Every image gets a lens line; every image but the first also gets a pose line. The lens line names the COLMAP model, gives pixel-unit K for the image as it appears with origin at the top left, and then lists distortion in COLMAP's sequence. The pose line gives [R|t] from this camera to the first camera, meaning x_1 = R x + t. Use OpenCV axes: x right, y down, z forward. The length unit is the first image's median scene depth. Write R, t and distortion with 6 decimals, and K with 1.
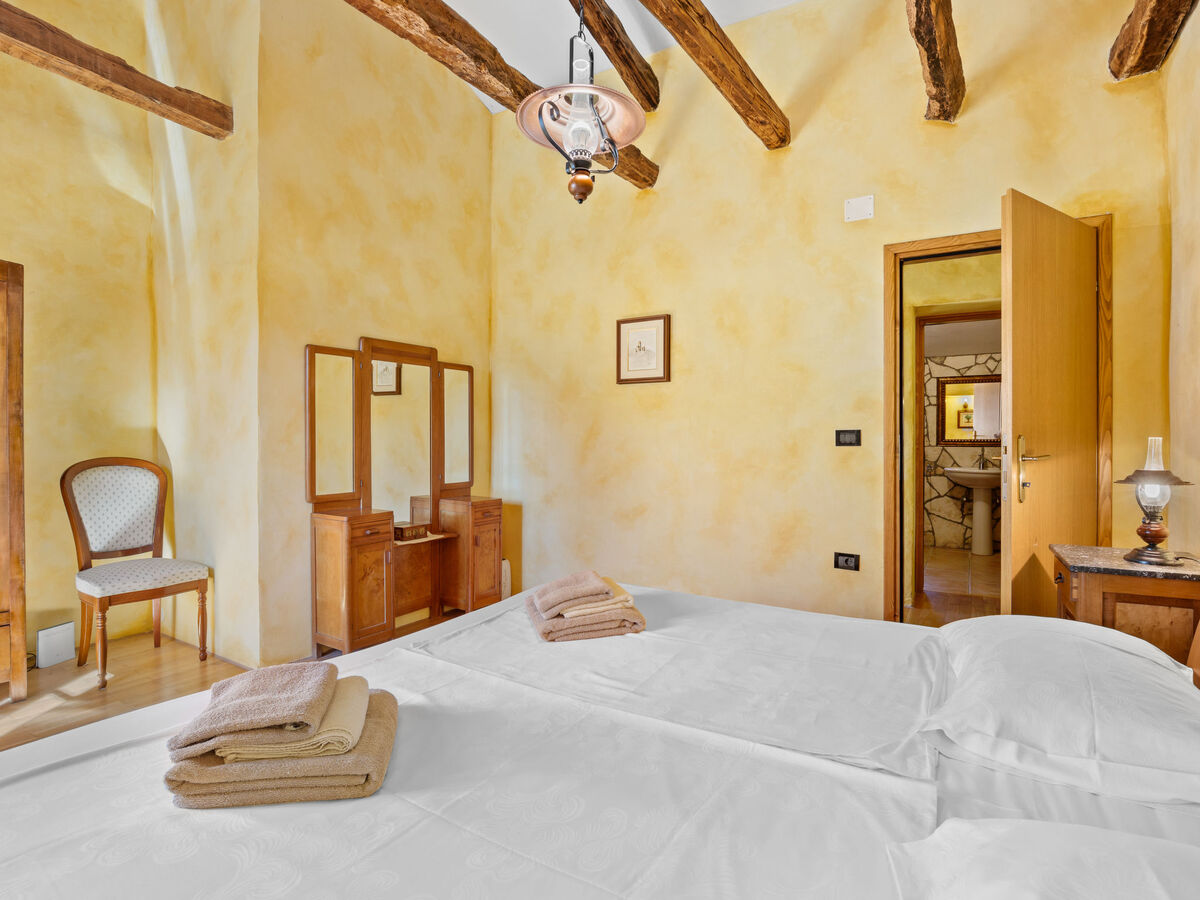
lens RADIAL K [[615.9, 0, 603.6], [0, 615.9, 443.9], [0, 0, 1]] dist [-0.022363, 0.003341]
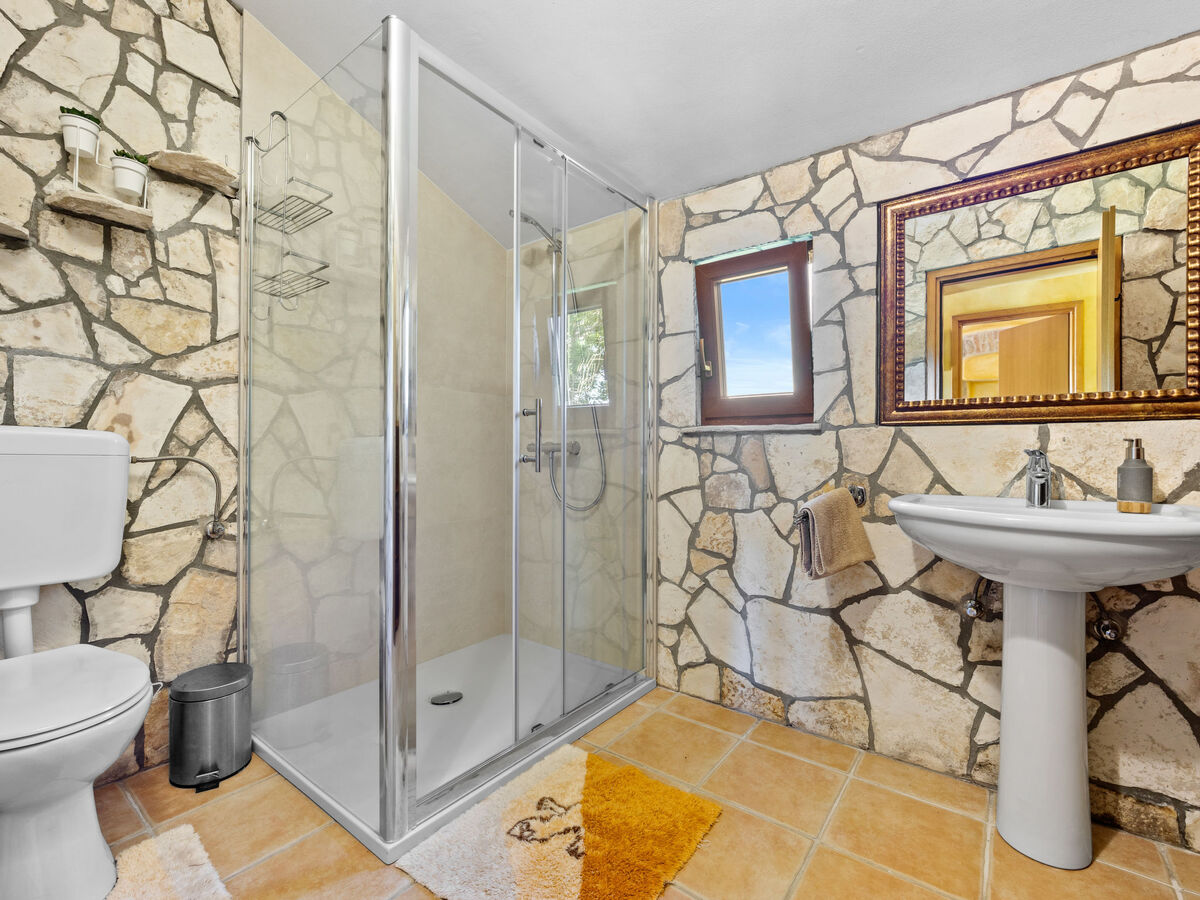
lens RADIAL K [[537.5, 0, 606.5], [0, 537.5, 452.6], [0, 0, 1]] dist [-0.006208, 0.001853]
pose [[0.994204, 0.003152, -0.107460, 0.444395], [-0.003778, 0.999977, -0.005616, 0.019645], [0.107440, 0.005990, 0.994194, 0.727594]]
